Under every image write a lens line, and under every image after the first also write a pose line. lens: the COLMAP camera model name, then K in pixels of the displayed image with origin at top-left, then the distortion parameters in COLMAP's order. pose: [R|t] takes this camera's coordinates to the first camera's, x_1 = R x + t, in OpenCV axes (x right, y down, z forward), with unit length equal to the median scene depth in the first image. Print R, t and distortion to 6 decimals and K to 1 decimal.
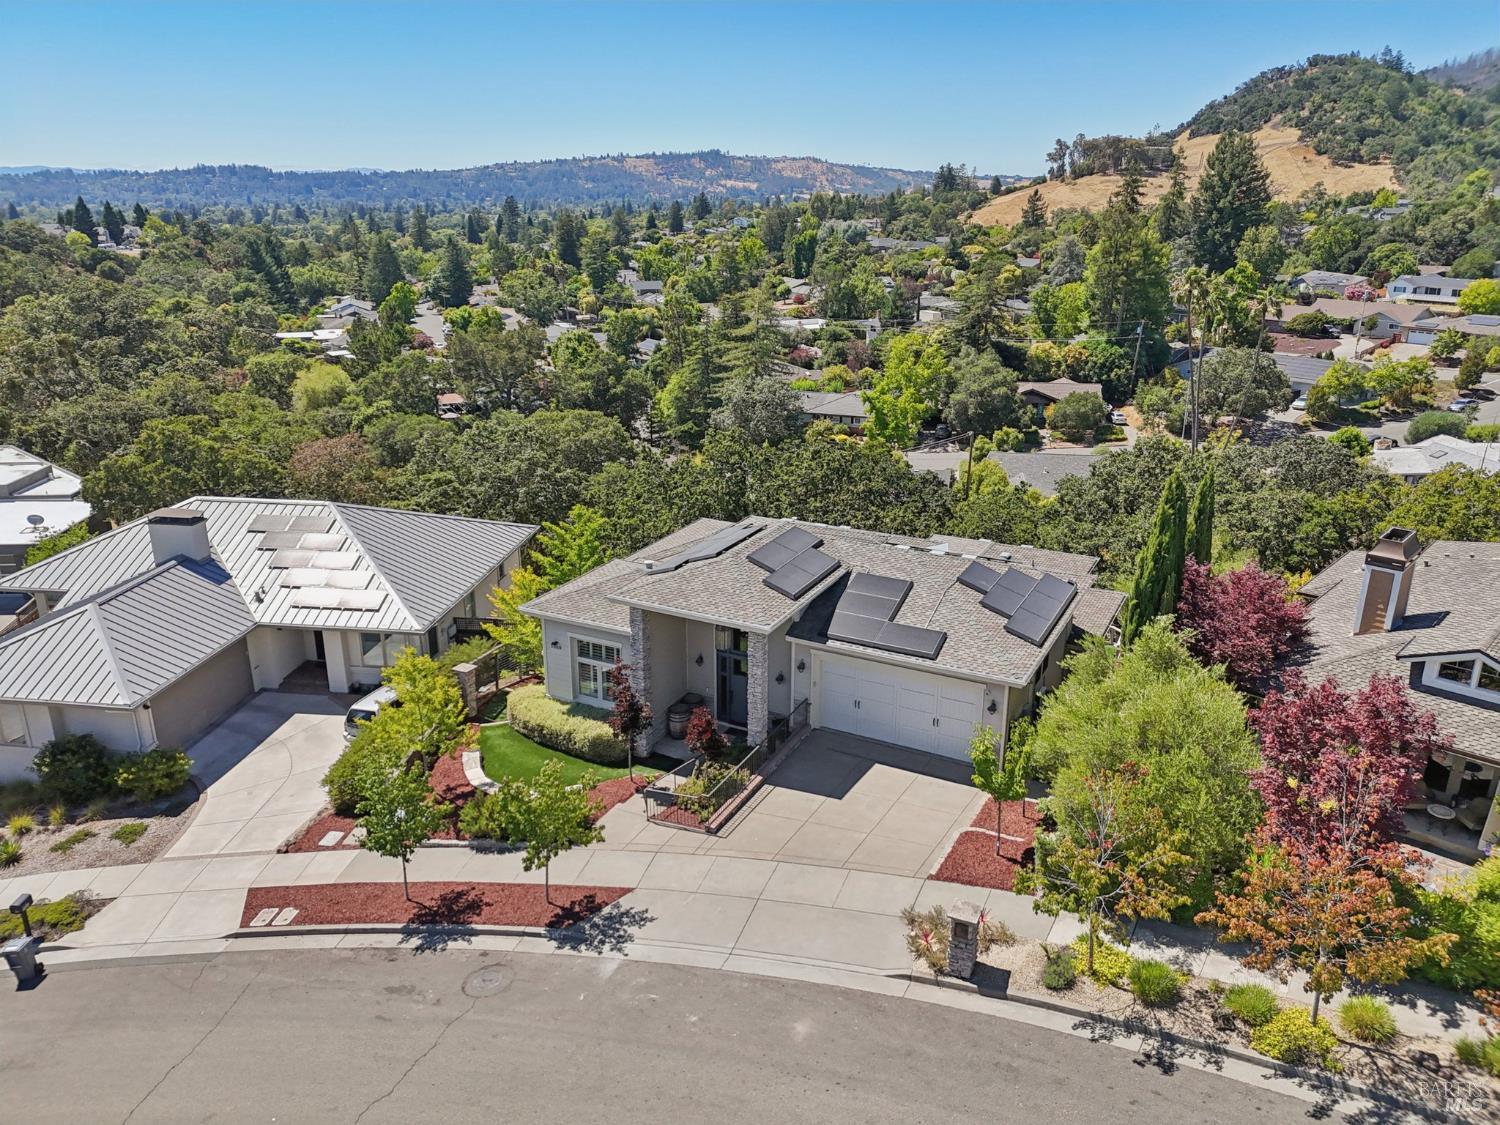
lens RADIAL K [[1105.5, 0, 765.0], [0, 1105.5, 565.8], [0, 0, 1]] dist [0.067700, -0.062925]
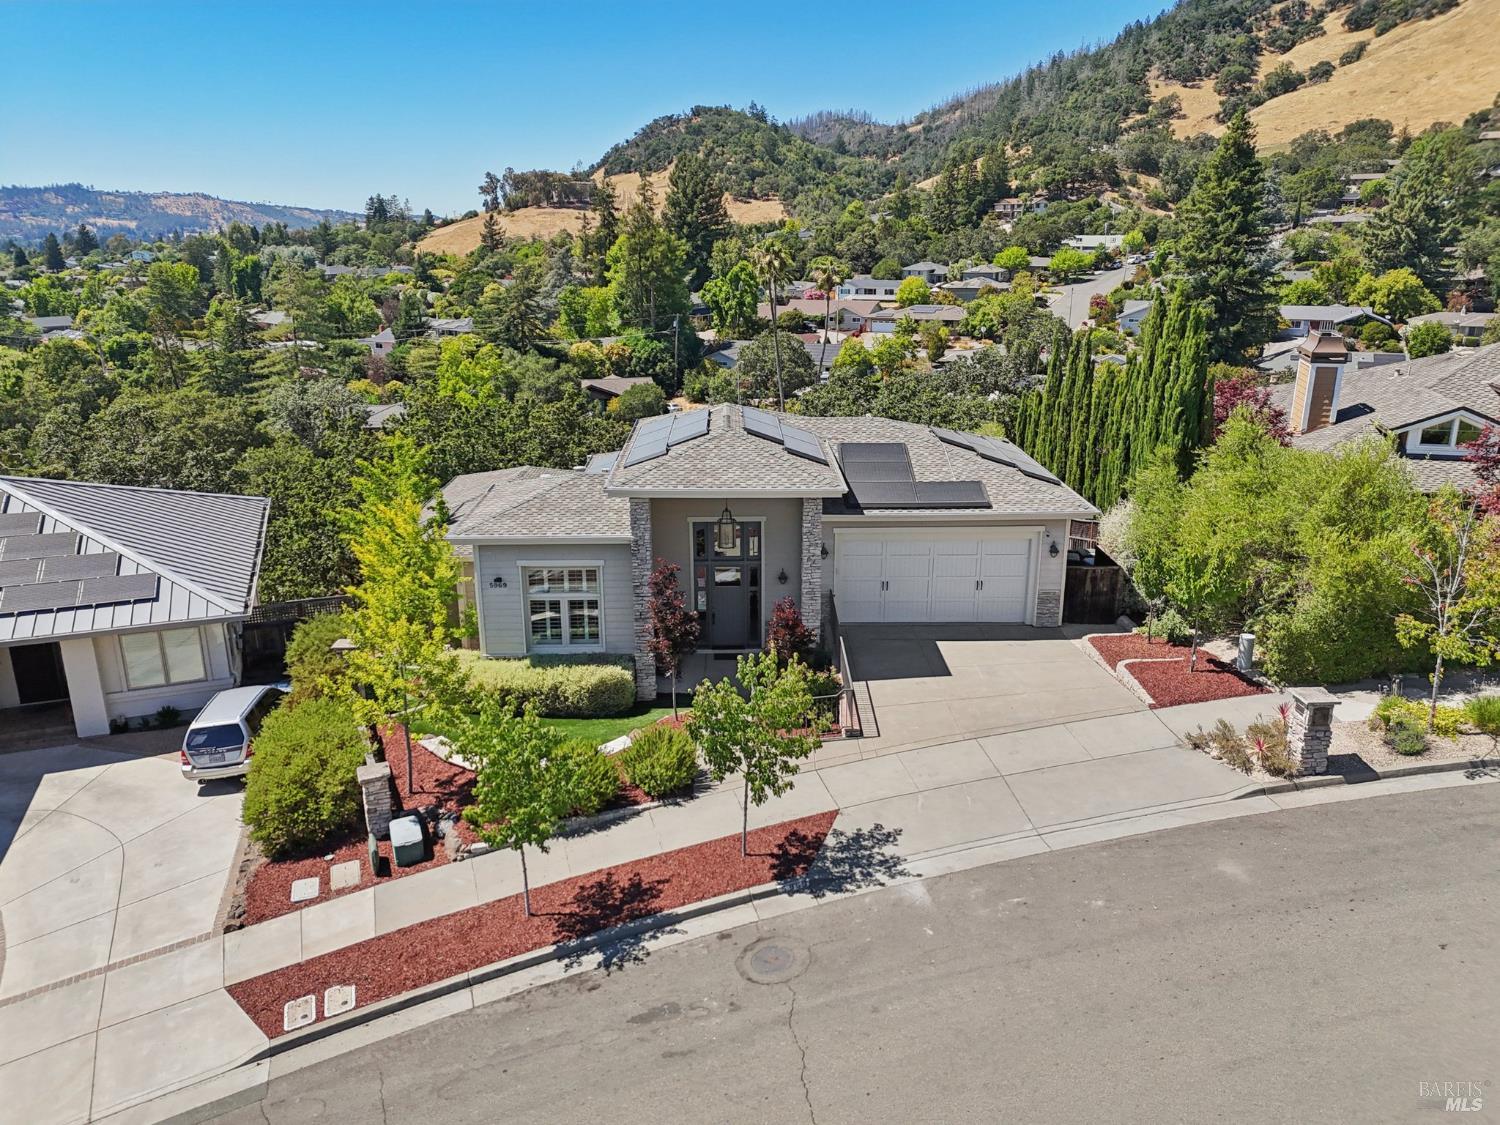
lens RADIAL K [[1105.5, 0, 765.0], [0, 1105.5, 565.8], [0, 0, 1]] dist [0.067700, -0.062925]
pose [[0.882766, -0.145367, 0.446759, -0.088119], [0.160376, 0.987047, 0.004274, 0.020873], [-0.441593, 0.067876, 0.894644, 0.060884]]
